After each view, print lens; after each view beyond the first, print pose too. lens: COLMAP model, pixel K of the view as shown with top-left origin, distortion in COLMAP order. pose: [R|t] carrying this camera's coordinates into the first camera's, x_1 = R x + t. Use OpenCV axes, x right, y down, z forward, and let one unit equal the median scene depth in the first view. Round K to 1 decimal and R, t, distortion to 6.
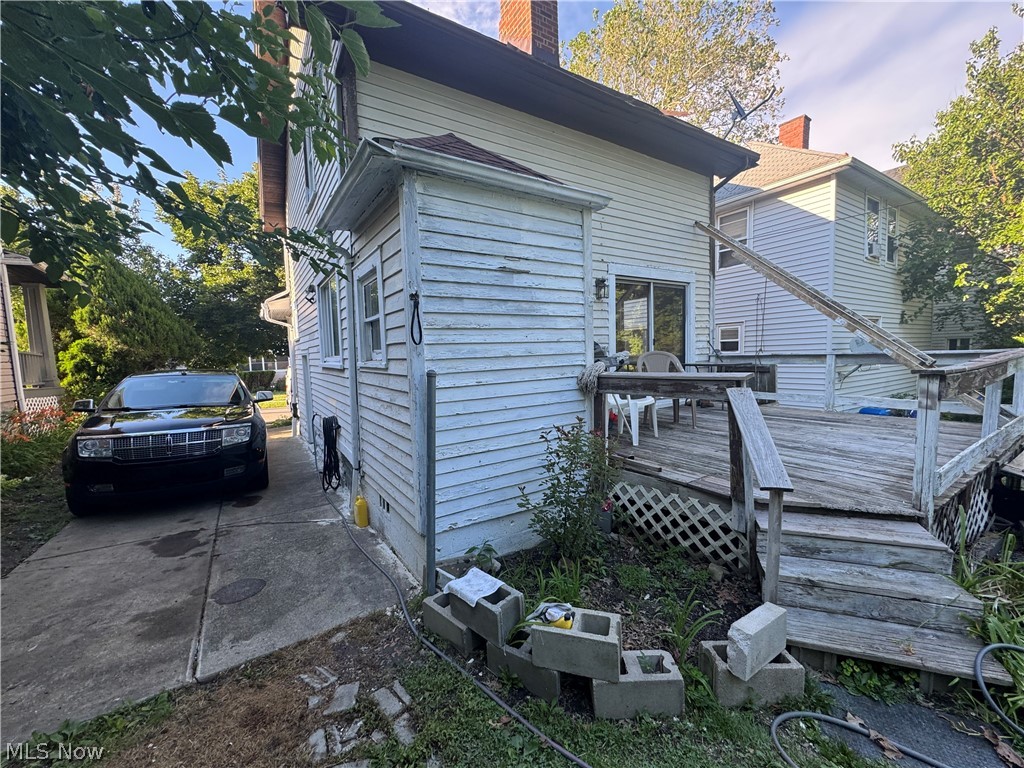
lens RADIAL K [[406.1, 0, 512.0], [0, 406.1, 384.0], [0, 0, 1]] dist [-0.002752, -0.000442]
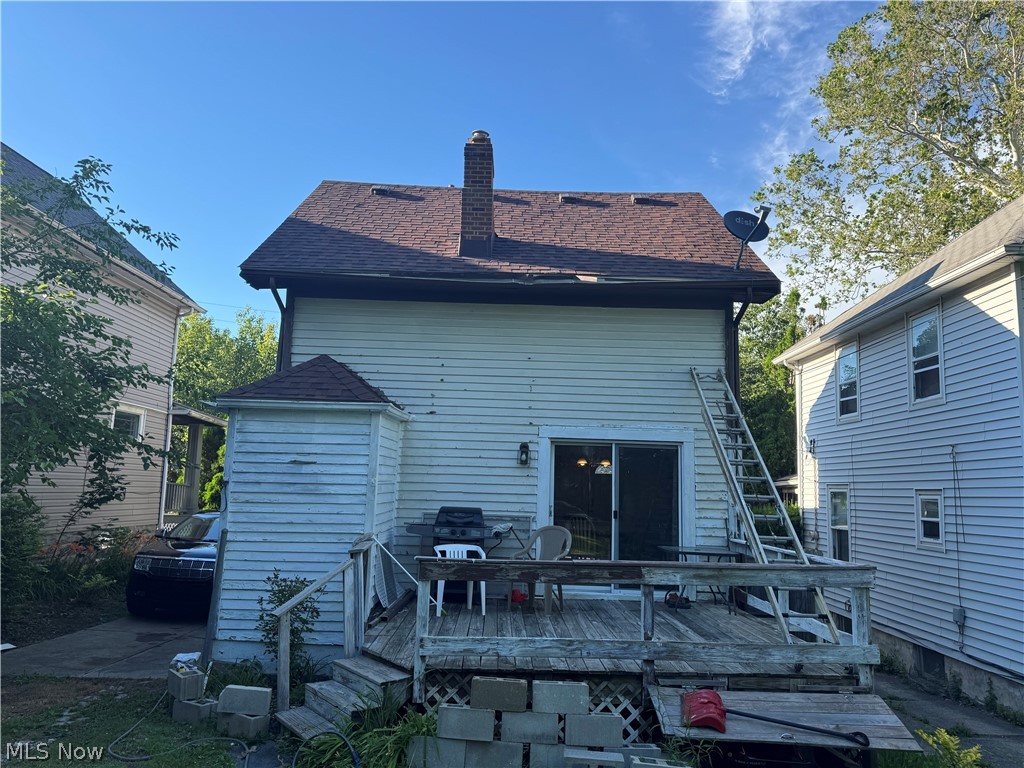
lens RADIAL K [[705.9, 0, 512.0], [0, 705.9, 384.0], [0, 0, 1]] dist [0.095268, -0.115459]
pose [[0.850229, -0.021695, -0.525966, 1.805210], [-0.095674, 0.976141, -0.194922, -0.118929], [0.517646, 0.216049, 0.827868, -0.702223]]
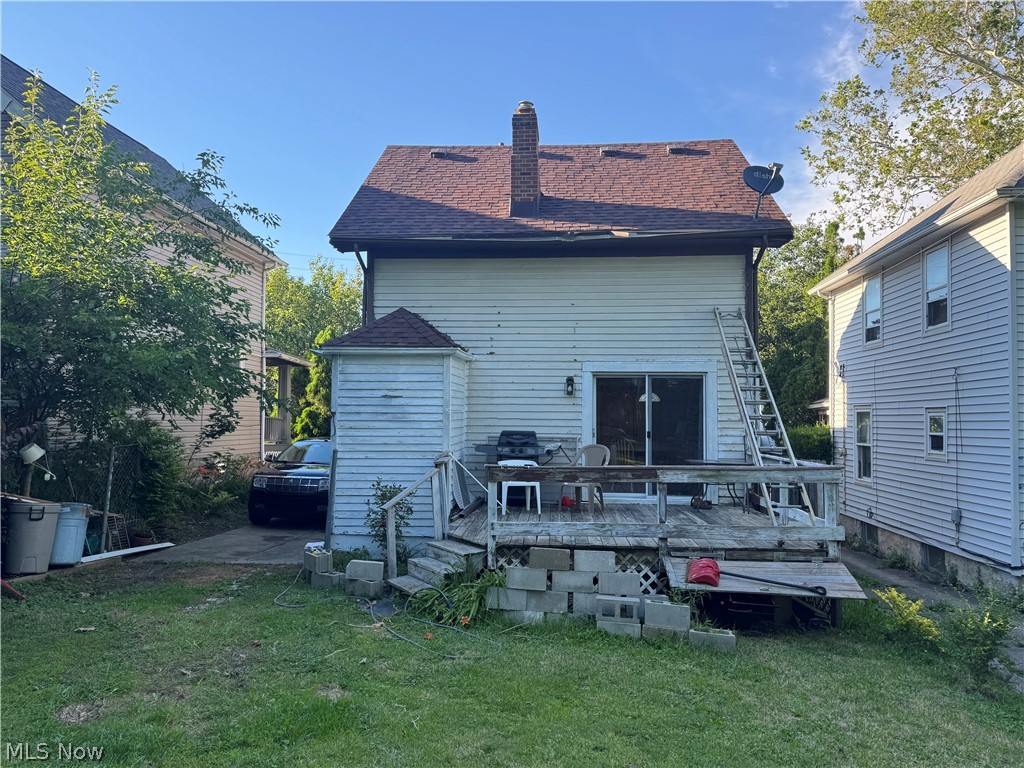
lens RADIAL K [[705.9, 0, 512.0], [0, 705.9, 384.0], [0, 0, 1]] dist [0.095268, -0.115459]
pose [[0.805536, 0.008577, -0.592484, 2.114068], [-0.078951, 0.992533, -0.092974, -0.077028], [0.587263, 0.121672, 0.800199, -1.117957]]
